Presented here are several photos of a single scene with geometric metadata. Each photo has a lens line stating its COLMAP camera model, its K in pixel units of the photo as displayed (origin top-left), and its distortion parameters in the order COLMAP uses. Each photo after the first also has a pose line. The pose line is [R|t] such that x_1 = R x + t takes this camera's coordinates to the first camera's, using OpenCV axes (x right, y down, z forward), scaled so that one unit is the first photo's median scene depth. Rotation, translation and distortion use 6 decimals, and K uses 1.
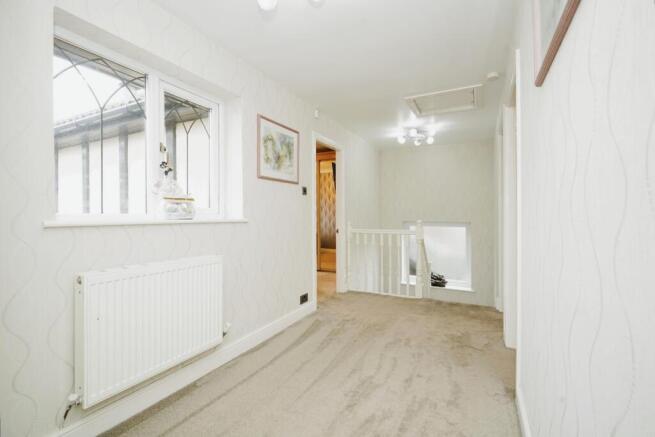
lens RADIAL K [[296.0, 0, 327.5], [0, 296.0, 218.5], [0, 0, 1]] dist [-0.009835, 0.000634]
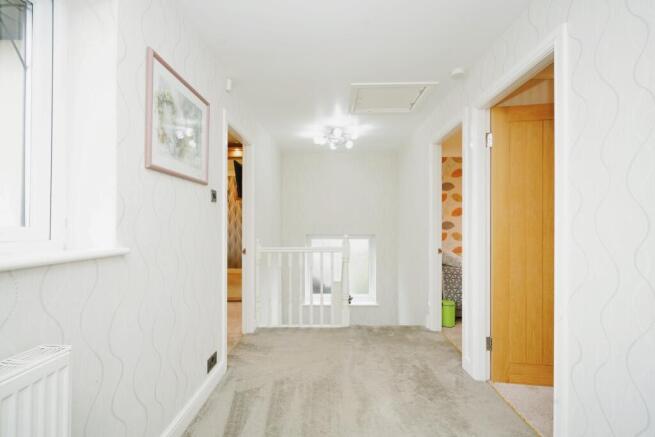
lens RADIAL K [[296.0, 0, 327.5], [0, 296.0, 218.5], [0, 0, 1]] dist [-0.009835, 0.000634]
pose [[0.899467, -0.000860, 0.436987, -0.130939], [0.014920, 0.999475, -0.028743, -0.020657], [-0.436733, 0.032374, 0.899008, 0.292463]]
